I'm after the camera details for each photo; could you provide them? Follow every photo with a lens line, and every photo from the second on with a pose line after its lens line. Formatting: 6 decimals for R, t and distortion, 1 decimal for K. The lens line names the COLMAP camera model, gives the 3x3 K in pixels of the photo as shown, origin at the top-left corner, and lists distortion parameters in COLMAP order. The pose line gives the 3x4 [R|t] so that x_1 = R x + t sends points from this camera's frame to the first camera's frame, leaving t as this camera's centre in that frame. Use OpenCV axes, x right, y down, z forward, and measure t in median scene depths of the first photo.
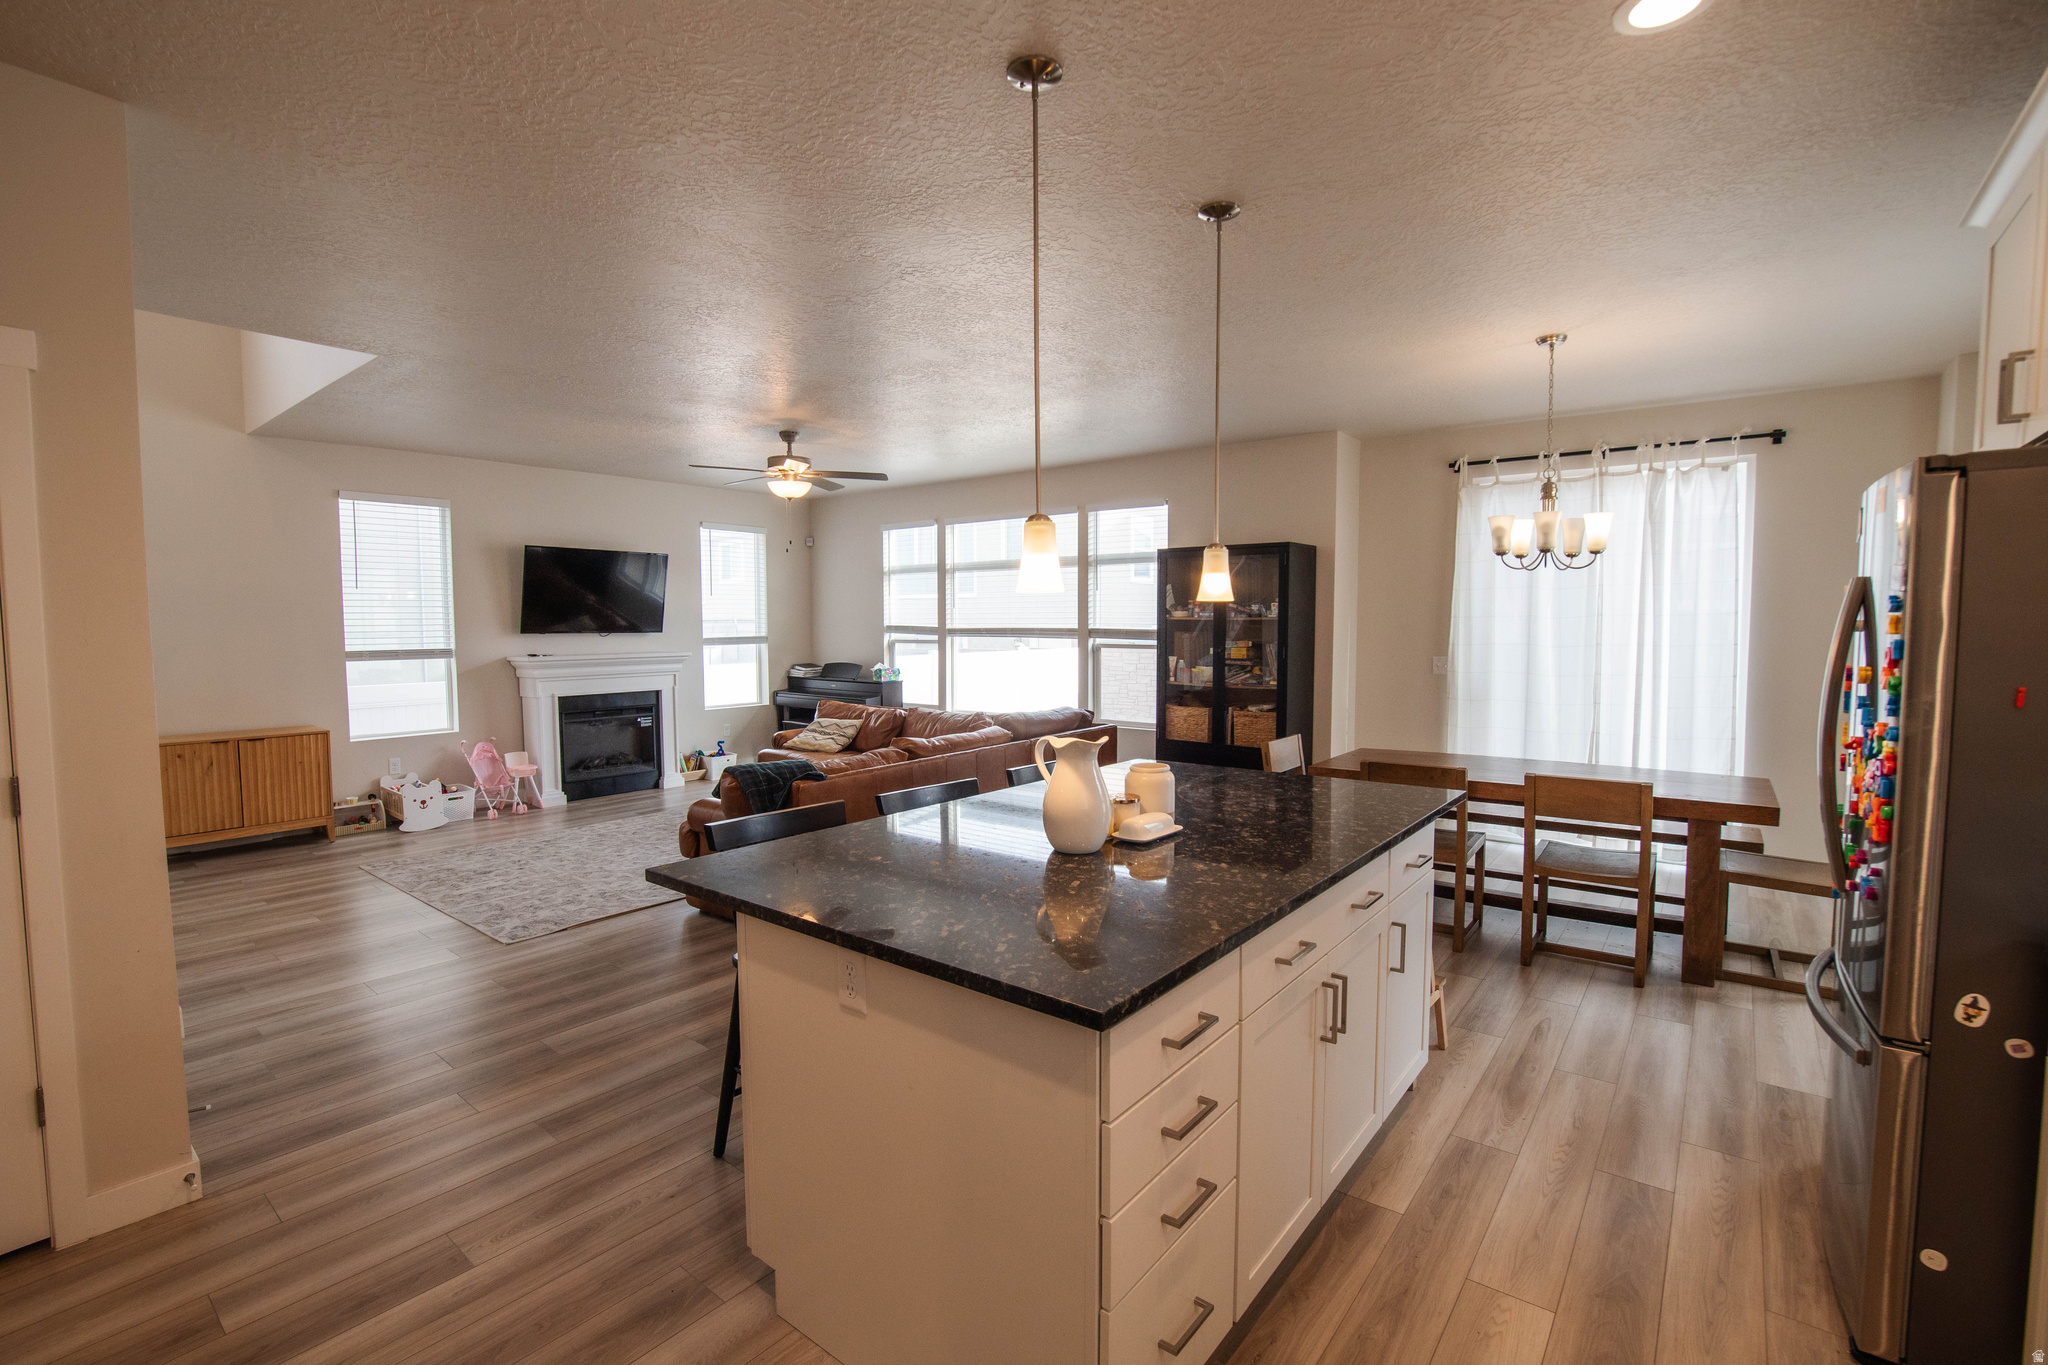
lens RADIAL K [[907.1, 0, 1018.0], [0, 907.1, 679.4], [0, 0, 1]] dist [-0.042147, 0.008266]
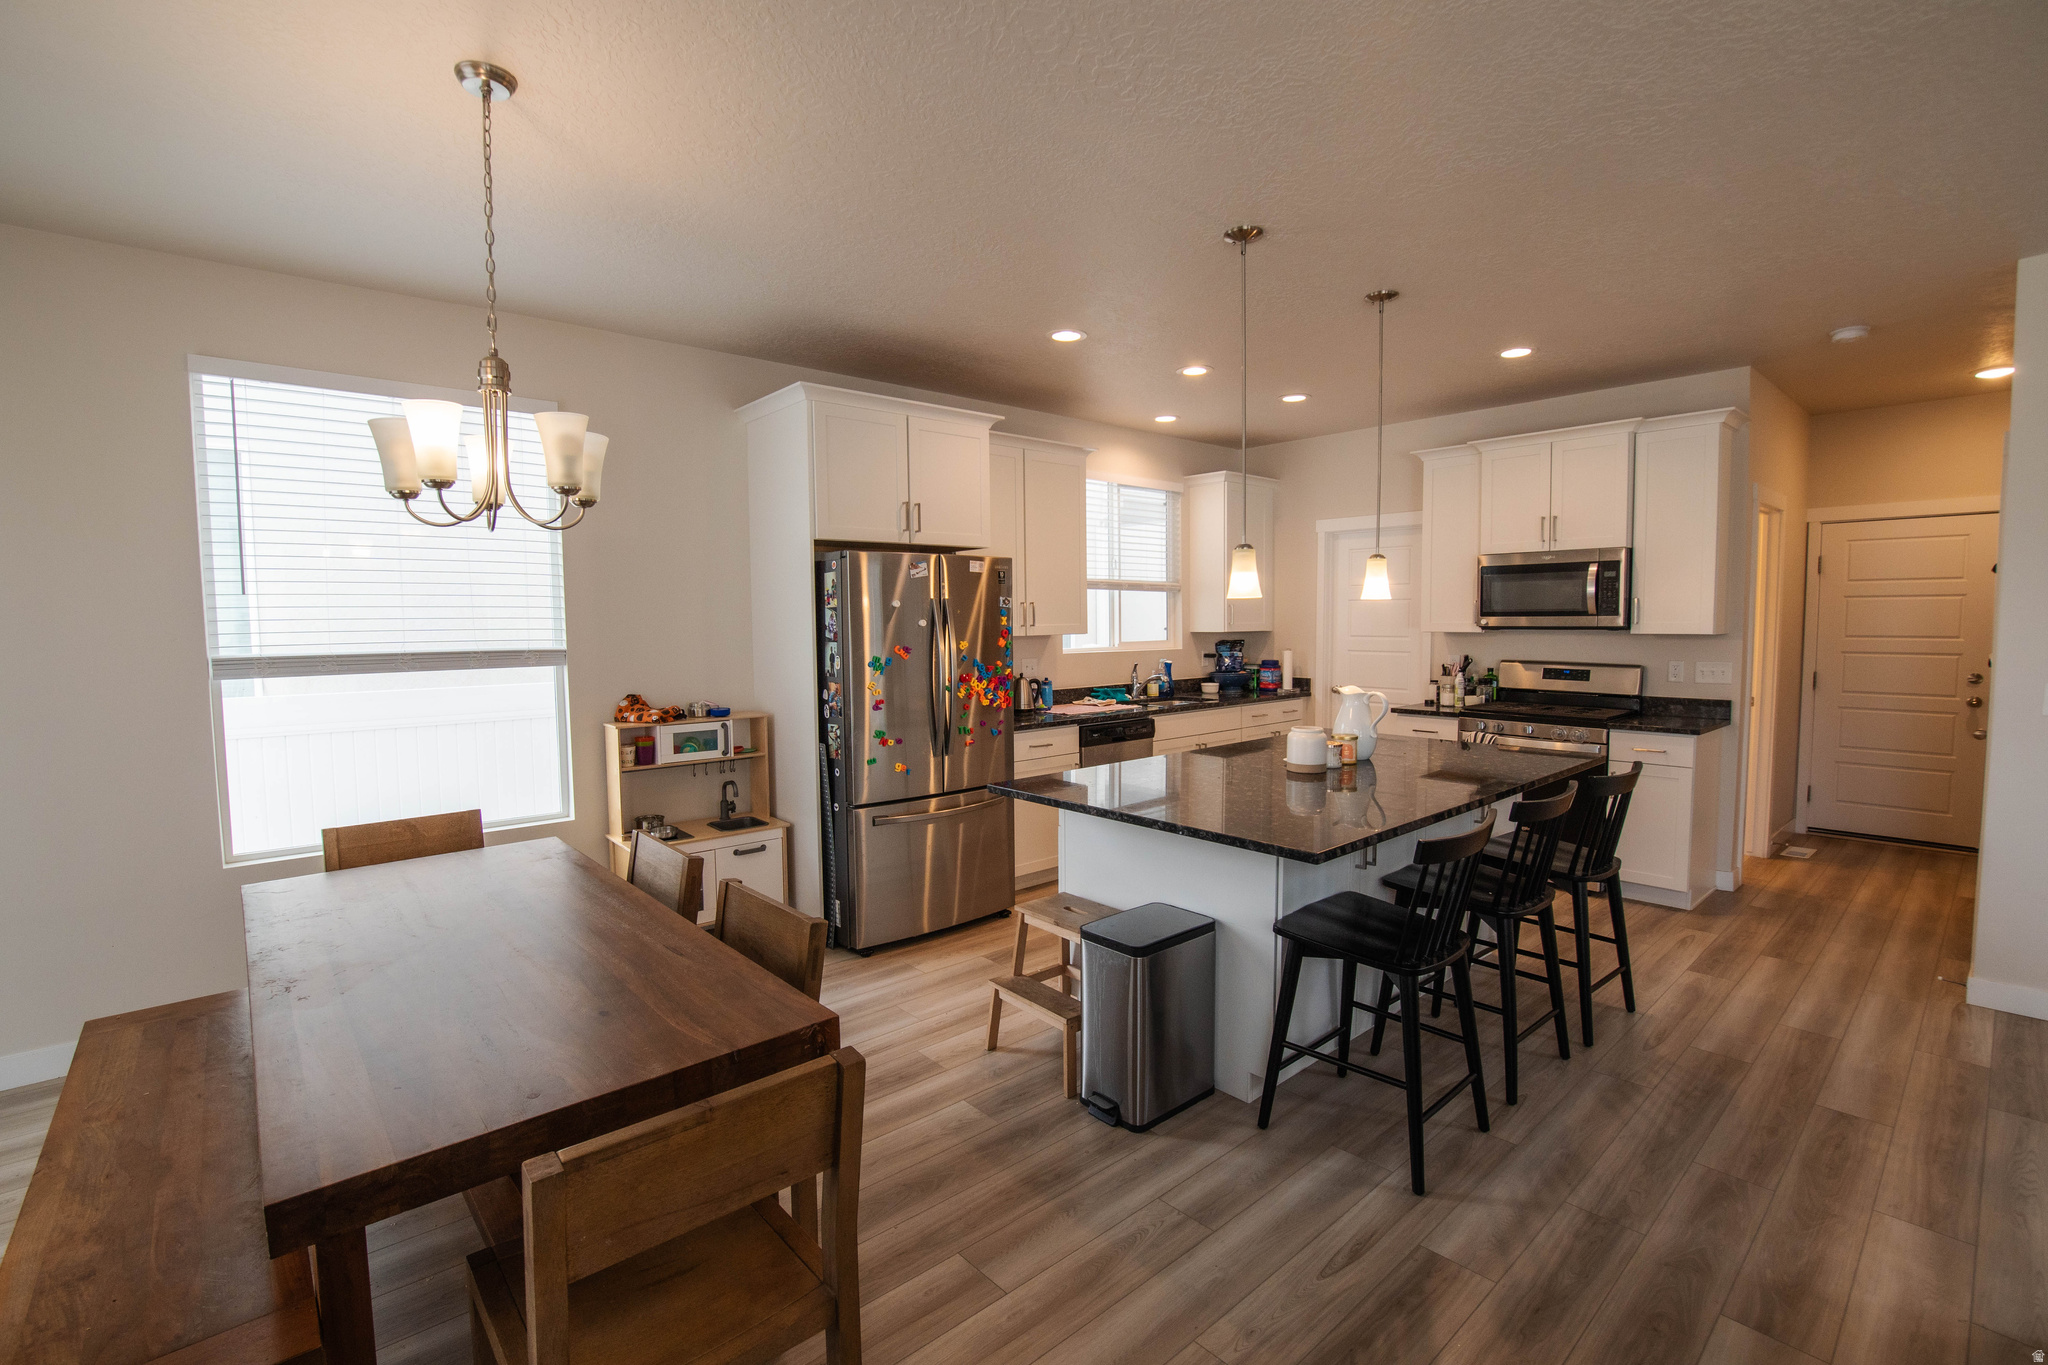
lens RADIAL K [[907.1, 0, 1011.4], [0, 907.1, 687.8], [0, 0, 1]] dist [-0.042147, 0.008266]
pose [[-0.982570, 0.000454, 0.185893, 0.138378], [0.026415, 0.990191, 0.137204, -0.064691], [-0.184007, 0.139723, -0.972943, 1.002680]]
